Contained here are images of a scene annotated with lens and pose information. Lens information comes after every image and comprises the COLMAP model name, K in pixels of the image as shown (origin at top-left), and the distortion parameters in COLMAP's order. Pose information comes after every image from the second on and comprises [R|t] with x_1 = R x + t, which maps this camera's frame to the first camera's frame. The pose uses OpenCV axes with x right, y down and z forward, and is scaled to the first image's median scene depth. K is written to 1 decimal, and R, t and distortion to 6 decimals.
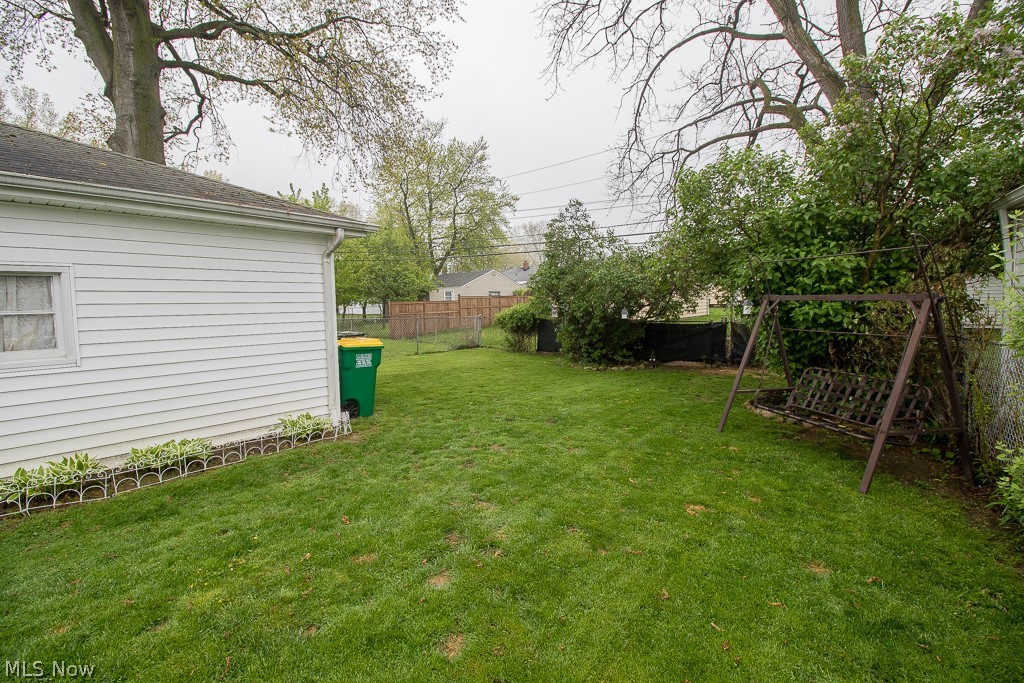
lens RADIAL K [[477.6, 0, 510.1], [0, 477.6, 337.4], [0, 0, 1]] dist [0.000992, -0.012391]
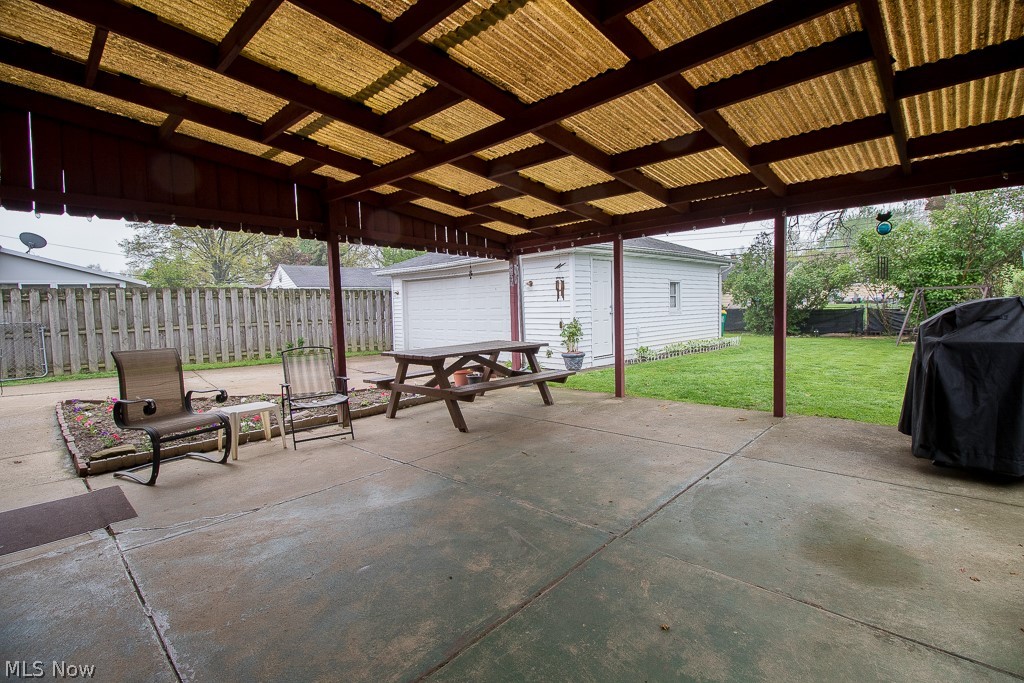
lens RADIAL K [[477.6, 0, 512.1], [0, 477.6, 340.0], [0, 0, 1]] dist [0.000992, -0.012391]
pose [[0.993721, -0.004863, -0.111778, -0.514324], [0.004479, 0.999983, -0.003685, 0.073658], [0.111794, 0.003162, 0.993726, -0.668963]]
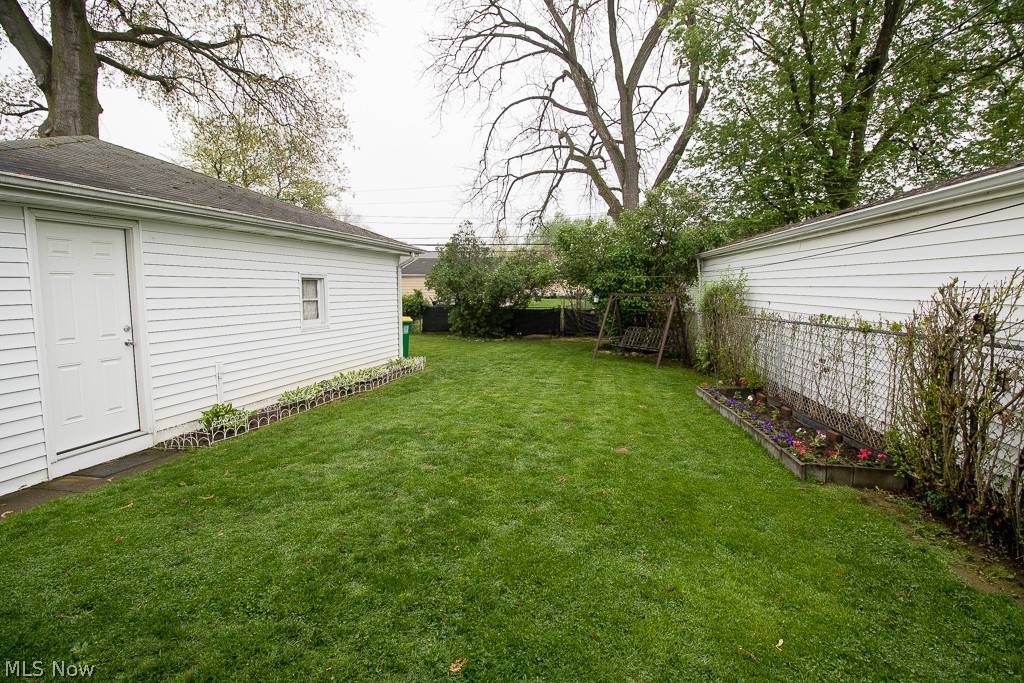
lens RADIAL K [[477.6, 0, 512.1], [0, 477.6, 341.5], [0, 0, 1]] dist [0.000992, -0.012391]
pose [[0.908821, -0.030487, 0.416070, -0.326415], [0.017847, 0.999254, 0.034236, 0.018988], [-0.416804, -0.023689, 0.908688, -0.320821]]
